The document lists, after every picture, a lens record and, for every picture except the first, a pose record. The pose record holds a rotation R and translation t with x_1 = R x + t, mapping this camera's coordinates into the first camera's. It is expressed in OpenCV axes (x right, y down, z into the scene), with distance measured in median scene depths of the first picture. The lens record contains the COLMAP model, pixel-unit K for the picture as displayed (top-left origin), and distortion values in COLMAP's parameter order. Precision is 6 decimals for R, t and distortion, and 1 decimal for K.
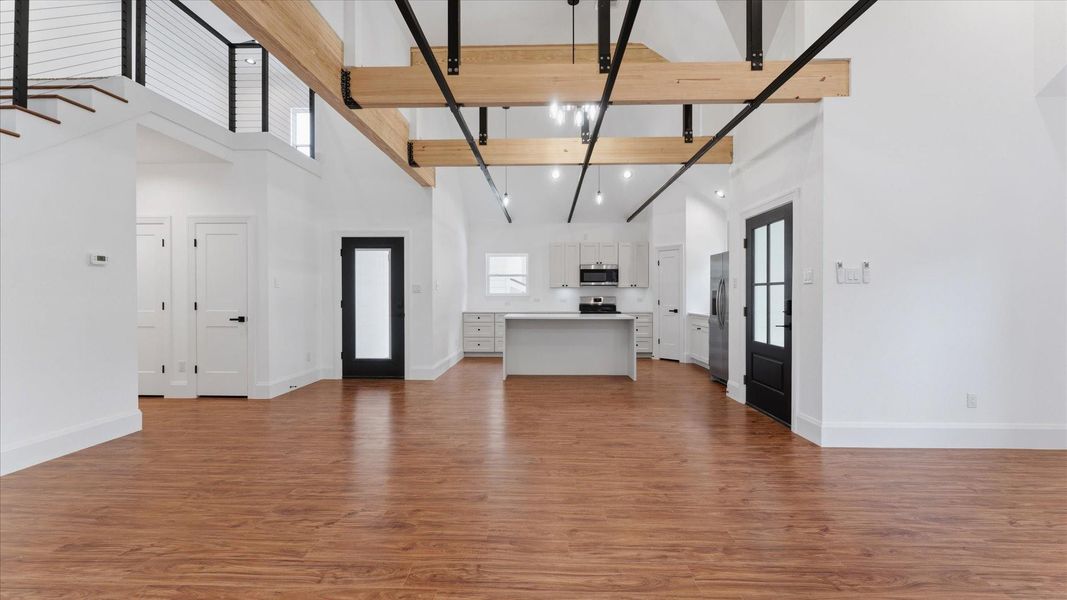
lens RADIAL K [[427.7, 0, 533.5], [0, 427.7, 300.0], [0, 0, 1]] dist [0.000541, 0.000063]
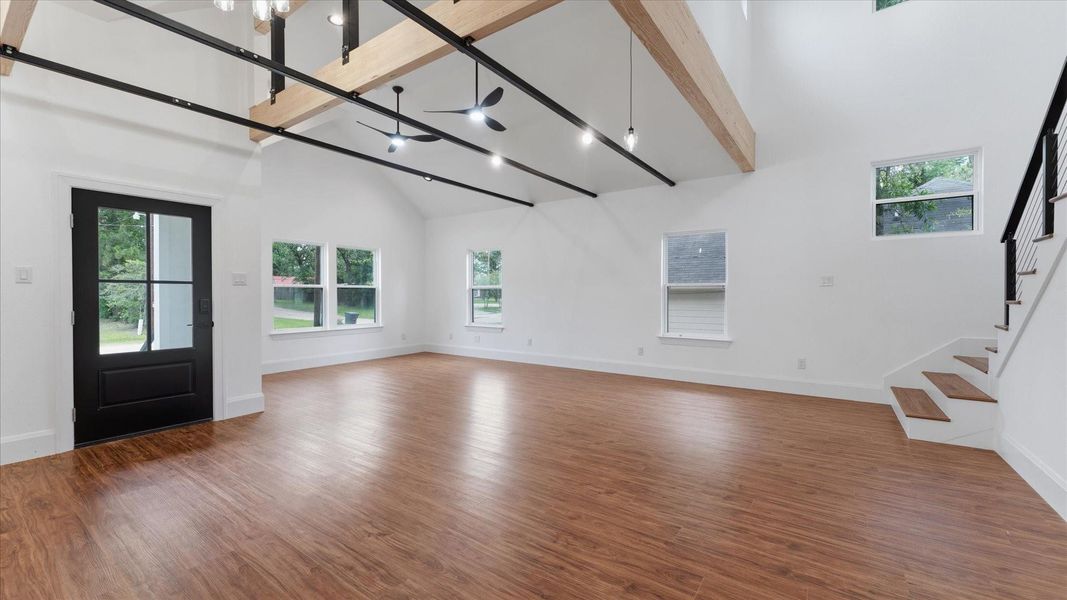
lens RADIAL K [[427.7, 0, 533.5], [0, 427.7, 300.0], [0, 0, 1]] dist [0.000541, 0.000063]
pose [[-0.830493, -0.005137, 0.557005, -0.938702], [0.007123, 0.999778, 0.019840, -0.017212], [-0.556983, 0.020444, -0.830272, 2.069434]]
